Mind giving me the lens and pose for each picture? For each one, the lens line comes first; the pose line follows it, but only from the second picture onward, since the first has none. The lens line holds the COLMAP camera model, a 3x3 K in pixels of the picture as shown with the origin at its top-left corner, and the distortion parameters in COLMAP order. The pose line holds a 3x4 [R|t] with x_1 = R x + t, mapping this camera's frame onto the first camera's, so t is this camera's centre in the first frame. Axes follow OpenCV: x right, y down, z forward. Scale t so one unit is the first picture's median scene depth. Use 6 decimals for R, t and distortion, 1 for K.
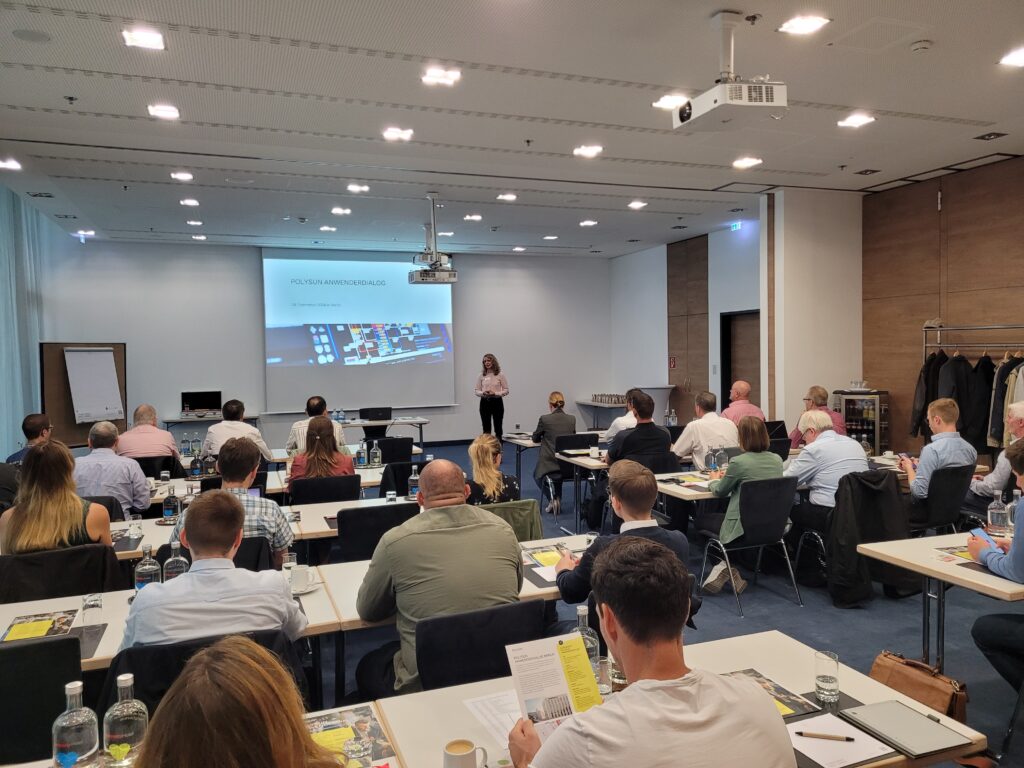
lens RADIAL K [[785.7, 0, 517.8], [0, 785.7, 393.6], [0, 0, 1]] dist [0.057672, -0.046176]
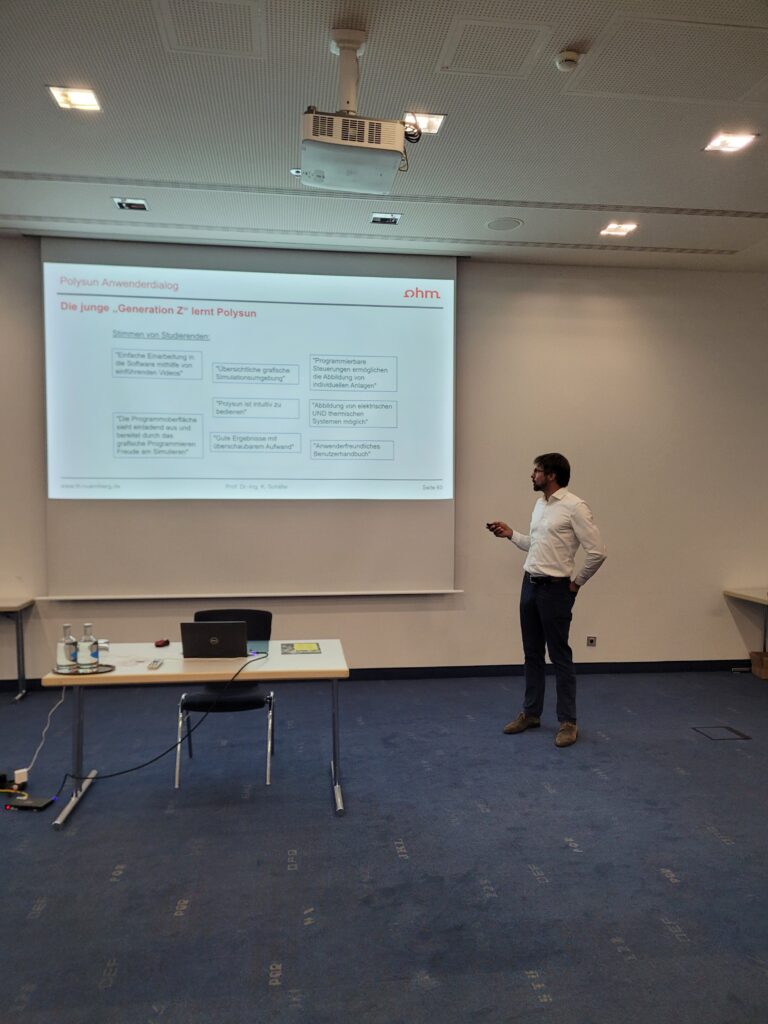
lens RADIAL K [[785.7, 0, 385.5], [0, 785.7, 532.7], [0, 0, 1]] dist [0.057672, -0.046176]
pose [[0.974941, 0.034834, -0.219717, -0.021205], [-0.033793, 0.999393, 0.008493, -0.022849], [0.219880, -0.000855, 0.975527, 0.577536]]
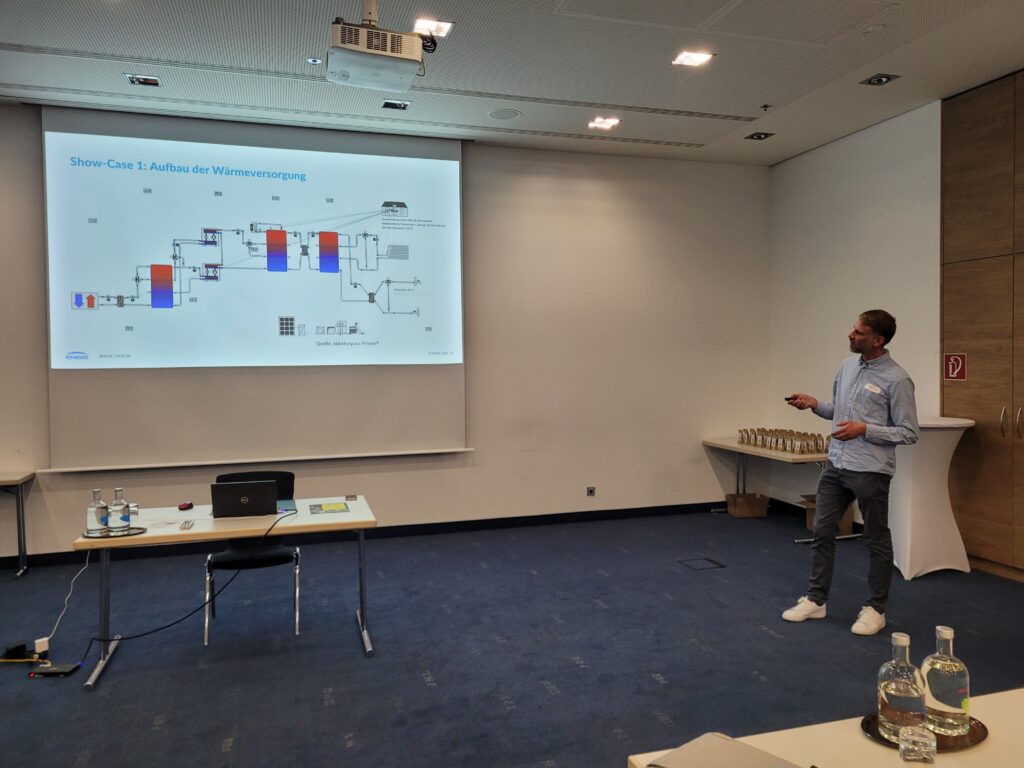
lens RADIAL K [[785.7, 0, 523.3], [0, 785.7, 376.0], [0, 0, 1]] dist [0.057672, -0.046176]
pose [[0.998762, 0.011066, -0.048491, -0.022754], [-0.012230, 0.999642, -0.023779, -0.020572], [0.048211, 0.024343, 0.998541, 0.543101]]
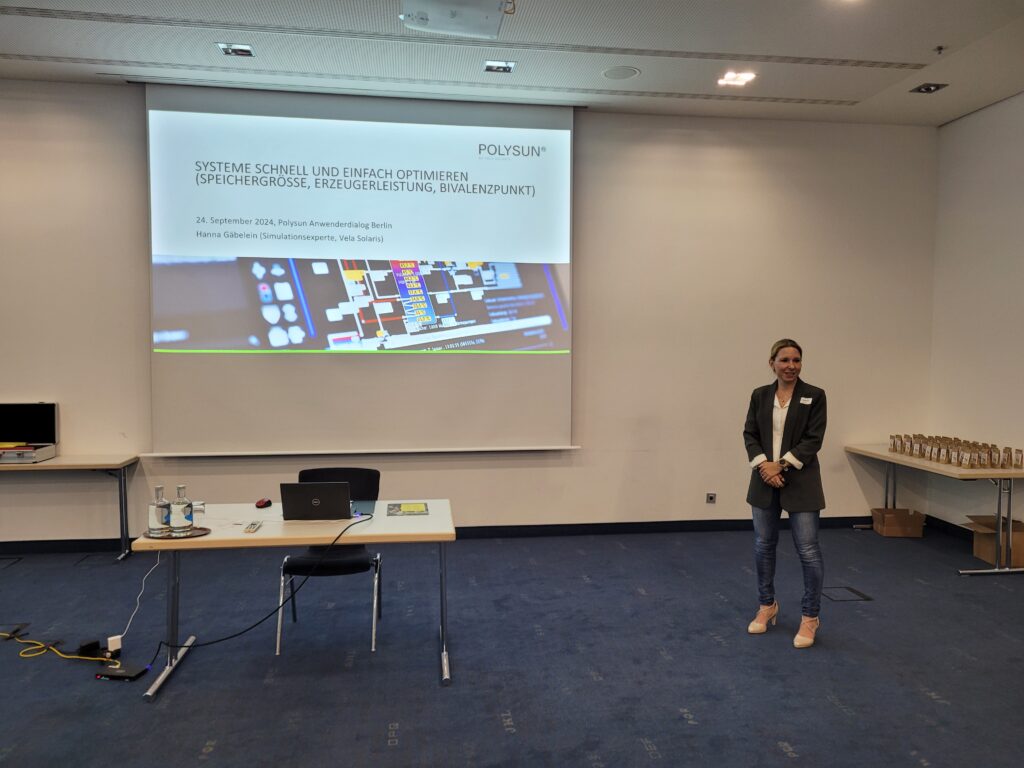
lens RADIAL K [[785.7, 0, 518.4], [0, 785.7, 379.8], [0, 0, 1]] dist [0.057672, -0.046176]
pose [[0.977171, 0.034458, -0.209640, -0.018103], [-0.034716, 0.999394, 0.002454, -0.024898], [0.209598, 0.004880, 0.977775, 0.589293]]
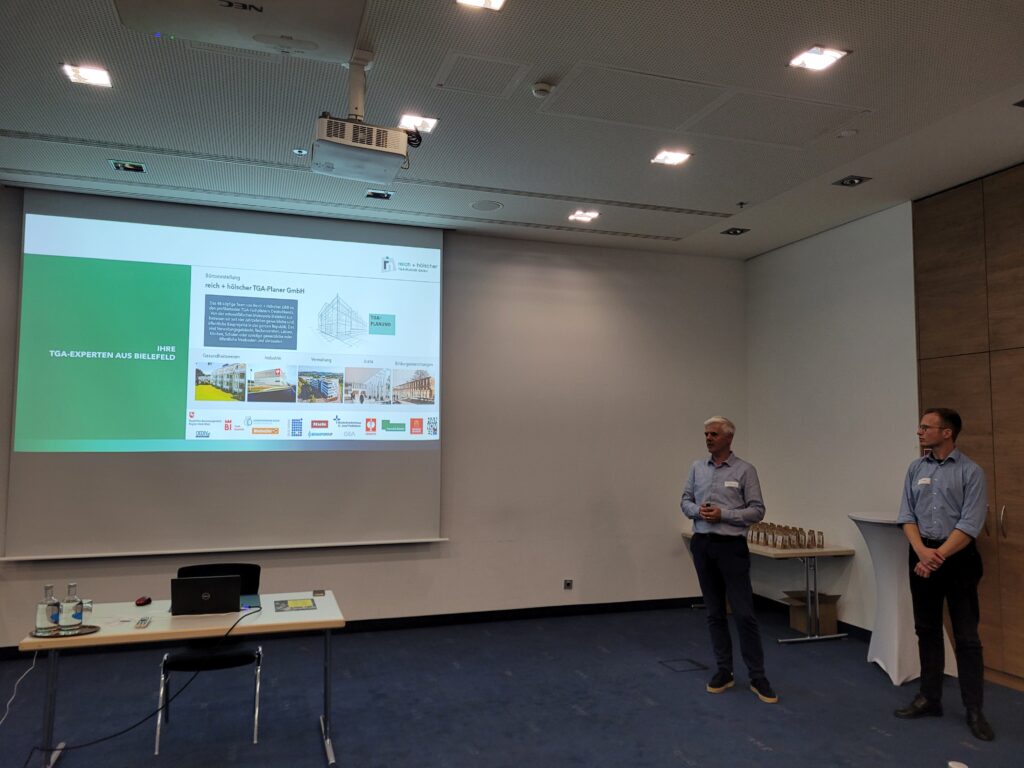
lens RADIAL K [[785.7, 0, 515.2], [0, 785.7, 381.4], [0, 0, 1]] dist [0.057672, -0.046176]
pose [[0.999317, 0.022027, -0.029667, -0.024426], [-0.025479, 0.992263, -0.121515, -0.024409], [0.026761, 0.122188, 0.992146, 0.549108]]
